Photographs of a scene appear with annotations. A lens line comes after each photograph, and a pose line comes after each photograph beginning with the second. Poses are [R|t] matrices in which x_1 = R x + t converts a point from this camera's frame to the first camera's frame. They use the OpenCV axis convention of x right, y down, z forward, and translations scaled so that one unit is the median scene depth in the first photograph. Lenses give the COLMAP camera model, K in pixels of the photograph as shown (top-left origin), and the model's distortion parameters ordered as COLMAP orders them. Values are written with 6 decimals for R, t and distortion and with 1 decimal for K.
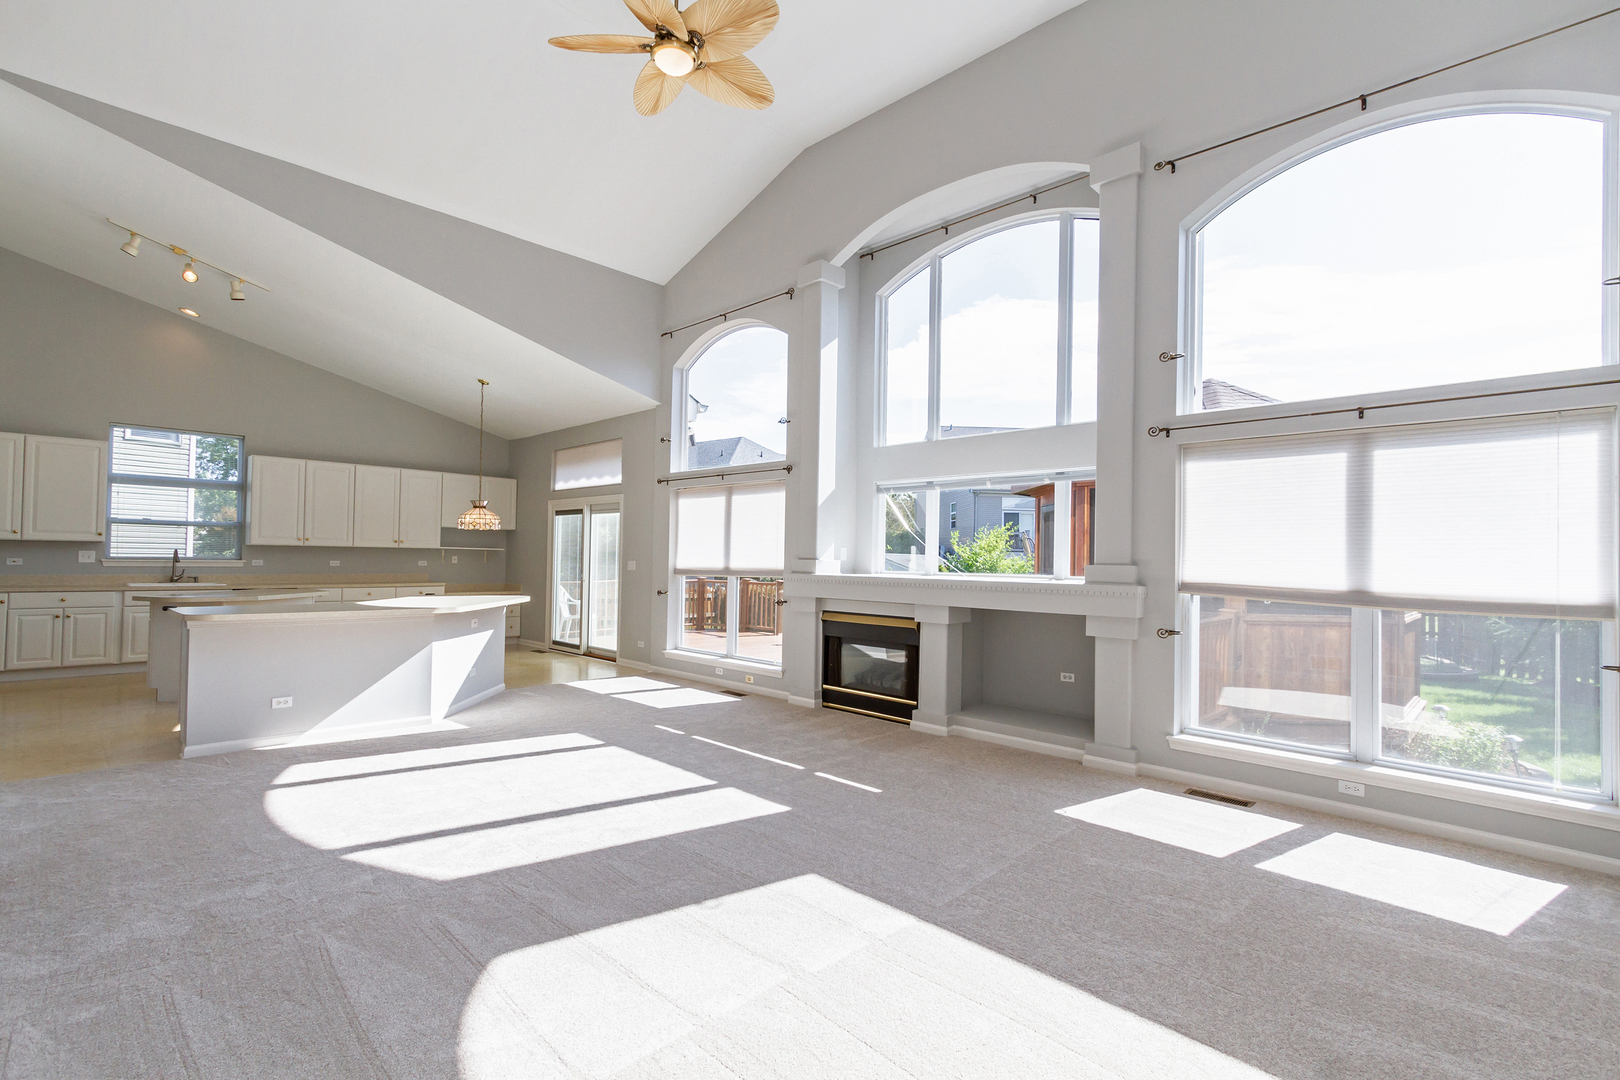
lens RADIAL K [[749.3, 0, 807.2], [0, 749.3, 547.4], [0, 0, 1]] dist [0.004178, -0.000743]
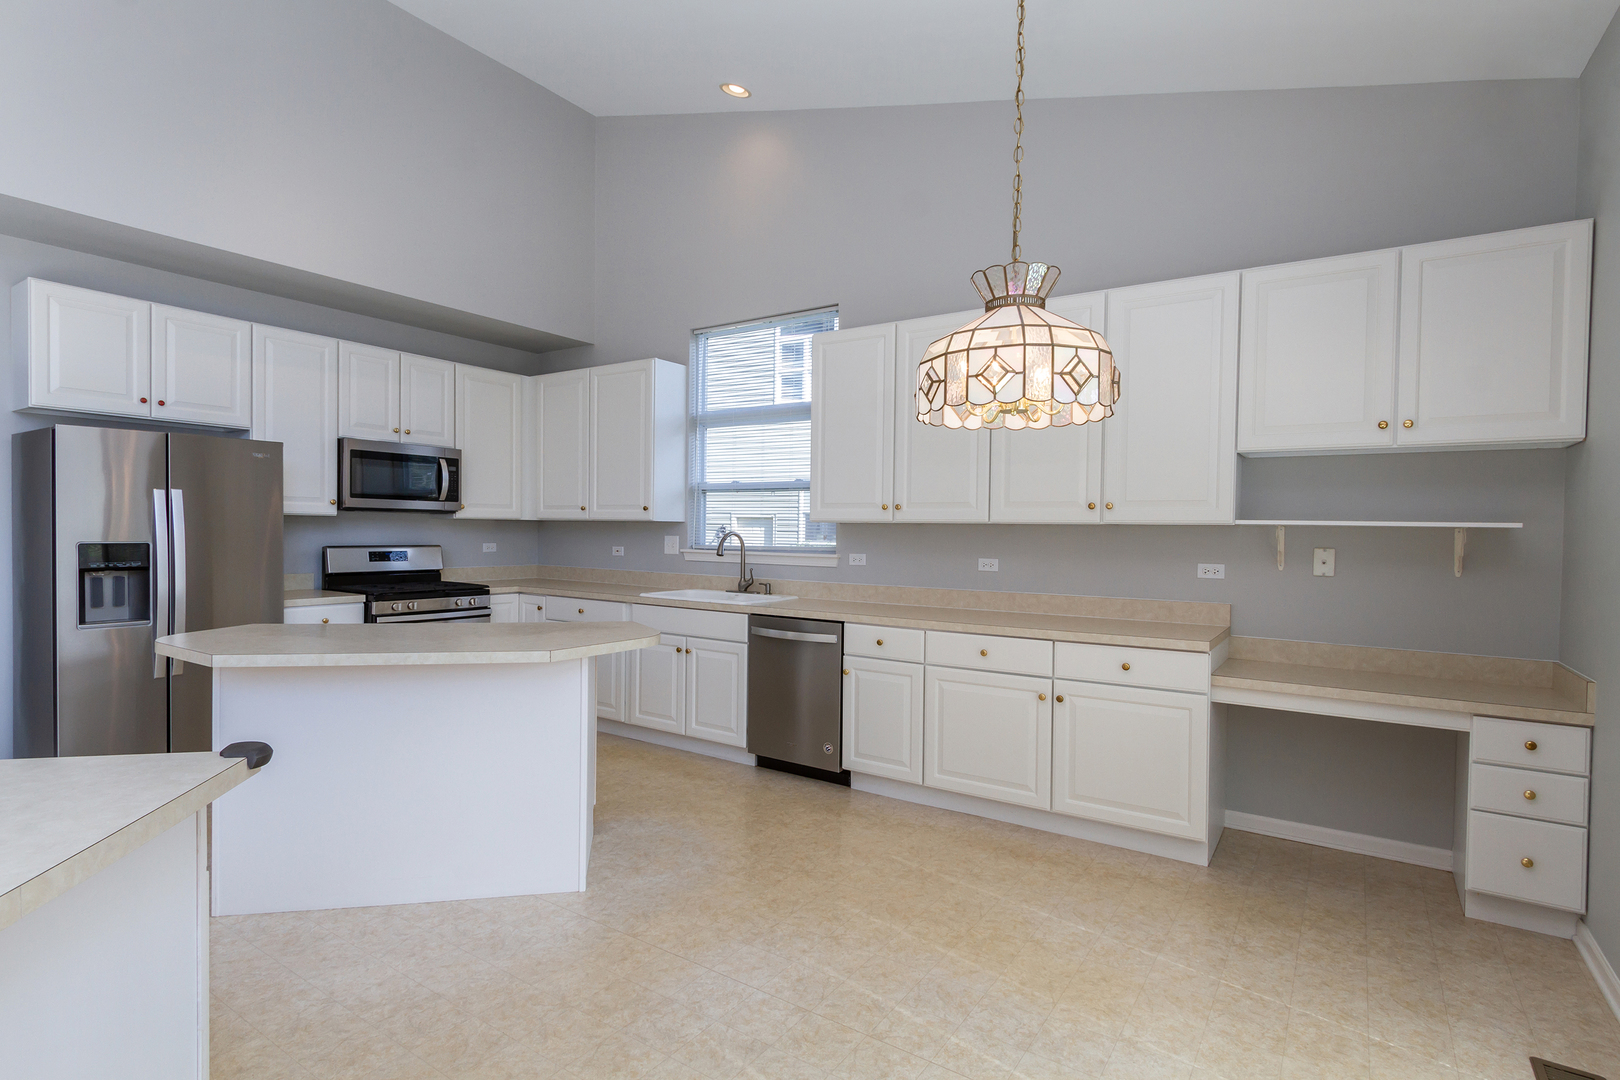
lens RADIAL K [[806.2, 0, 805.0], [0, 806.2, 546.2], [0, 0, 1]] dist [0.012005, -0.000264]
pose [[0.165987, 0.003396, -0.986122, -0.263103], [0.002573, 0.999989, 0.003877, 0.011288], [0.986125, -0.003181, 0.165977, 1.030659]]
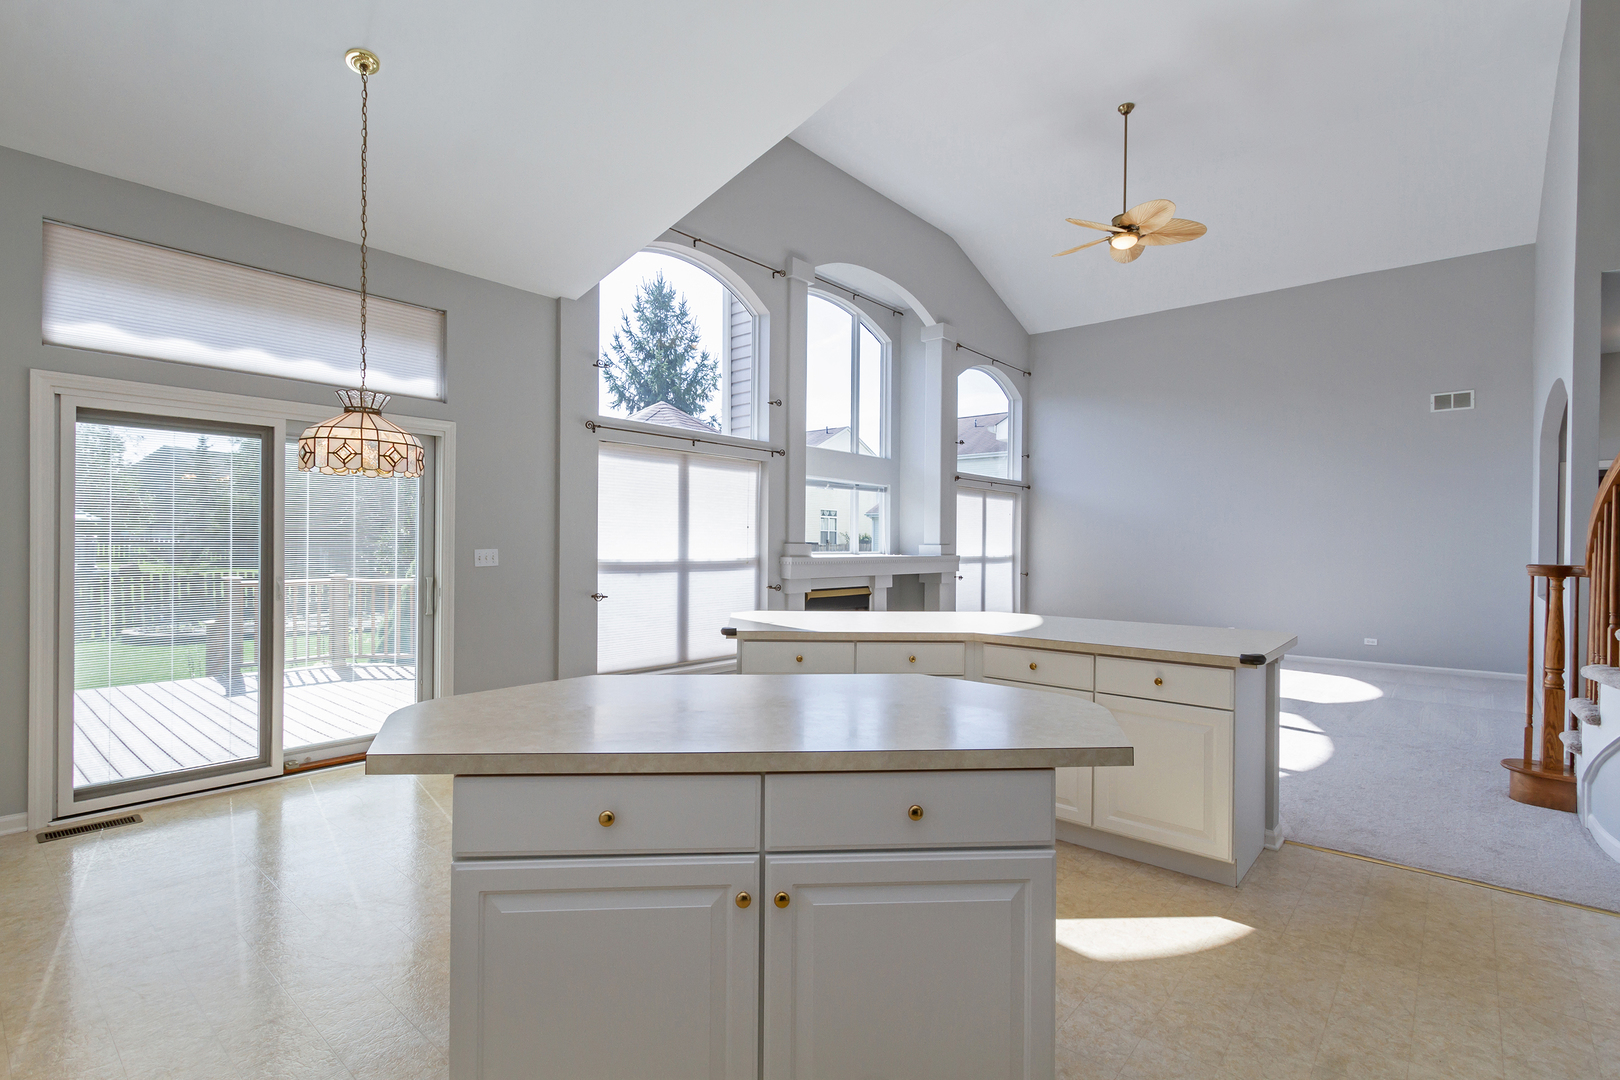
lens RADIAL K [[749.3, 0, 798.4], [0, 749.3, 546.4], [0, 0, 1]] dist [0.004178, -0.000743]
pose [[-0.053939, -0.023345, 0.998271, -0.917613], [-0.026449, 0.999409, 0.021942, -0.002616], [-0.998194, -0.025220, -0.054524, 0.921526]]
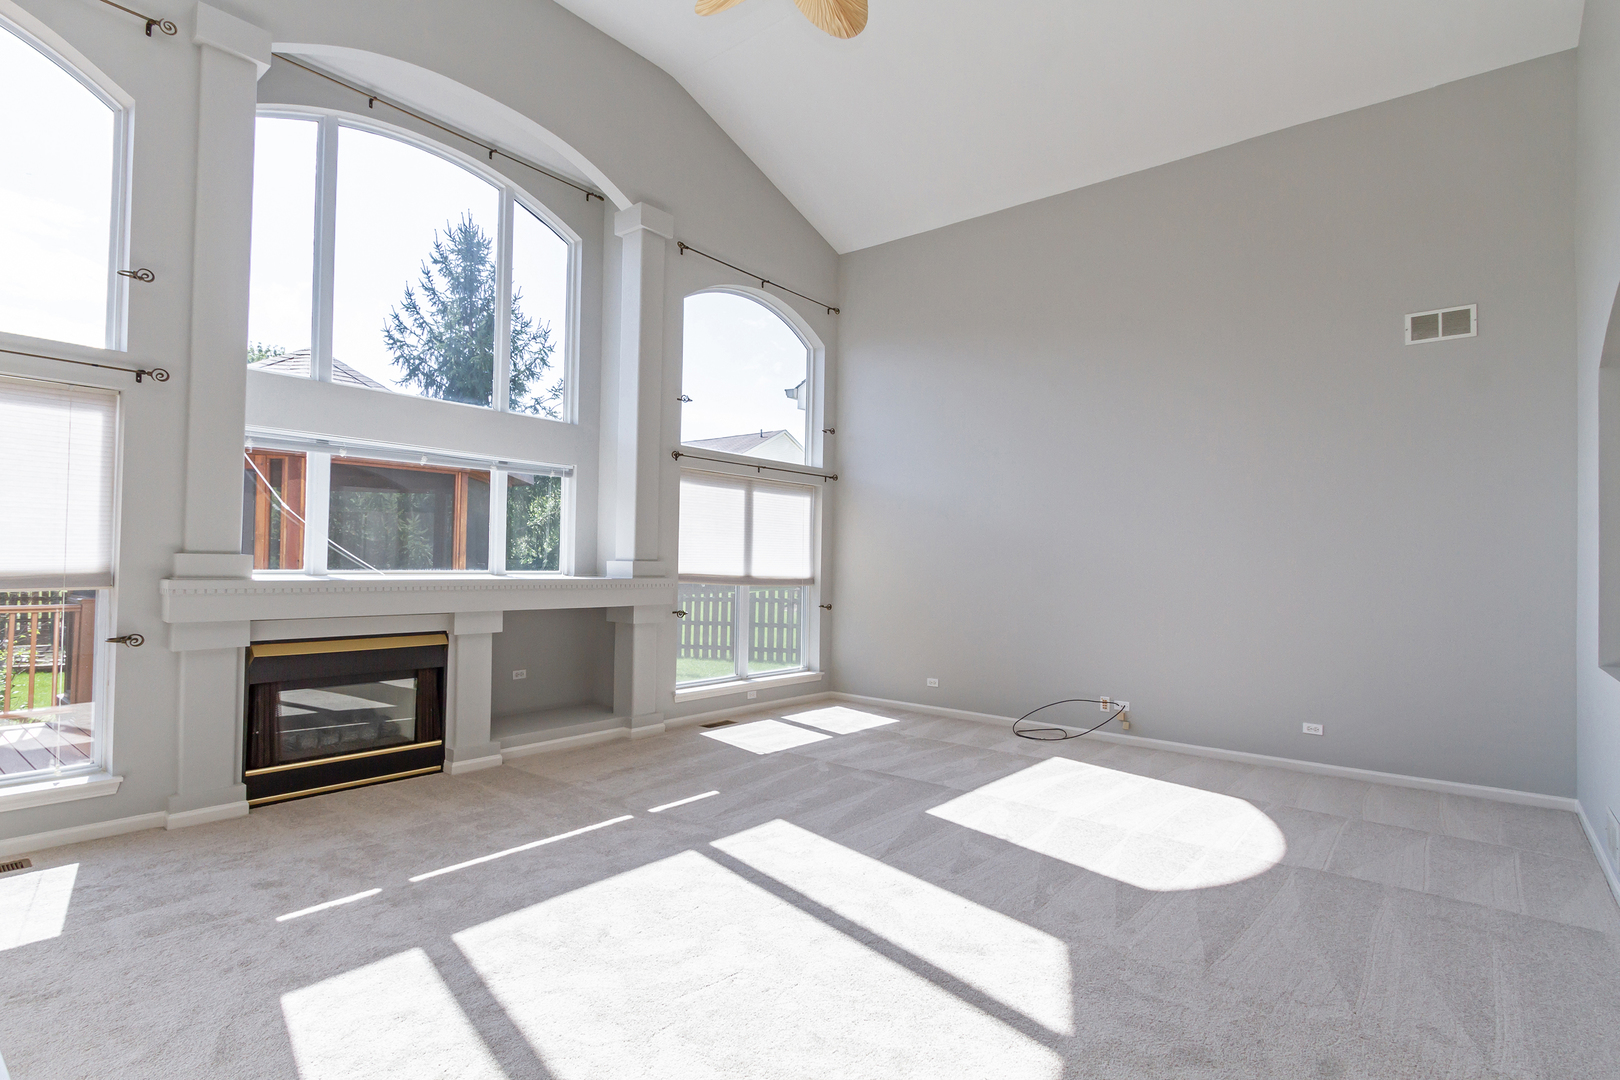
lens RADIAL K [[806.2, 0, 801.0], [0, 806.2, 543.1], [0, 0, 1]] dist [0.012005, -0.000264]
pose [[-0.086092, 0.005385, 0.996273, -0.546029], [-0.035559, 0.999332, -0.008474, -0.001410], [-0.995652, -0.036156, -0.085843, 0.543838]]
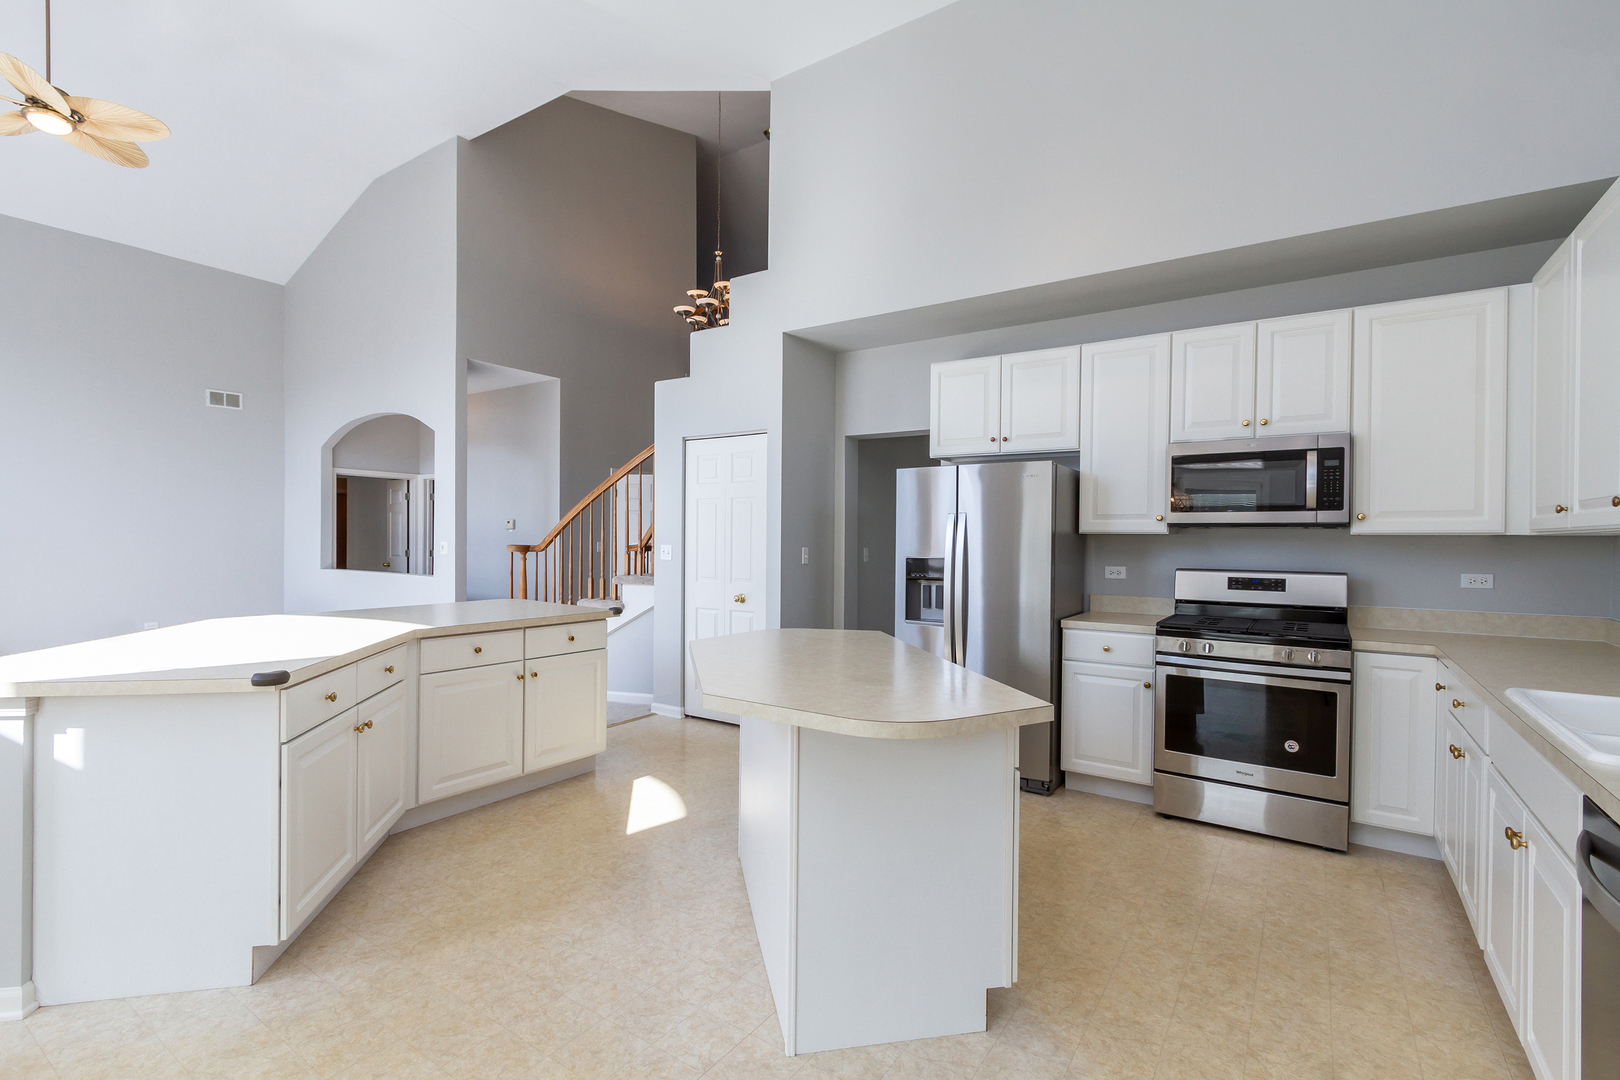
lens RADIAL K [[749.3, 0, 791.3], [0, 749.3, 544.1], [0, 0, 1]] dist [0.004178, -0.000743]
pose [[-0.987357, -0.027383, -0.156131, -0.612657], [-0.025747, 0.999590, -0.012490, 0.009013], [0.156409, -0.008312, -0.987657, 1.237039]]
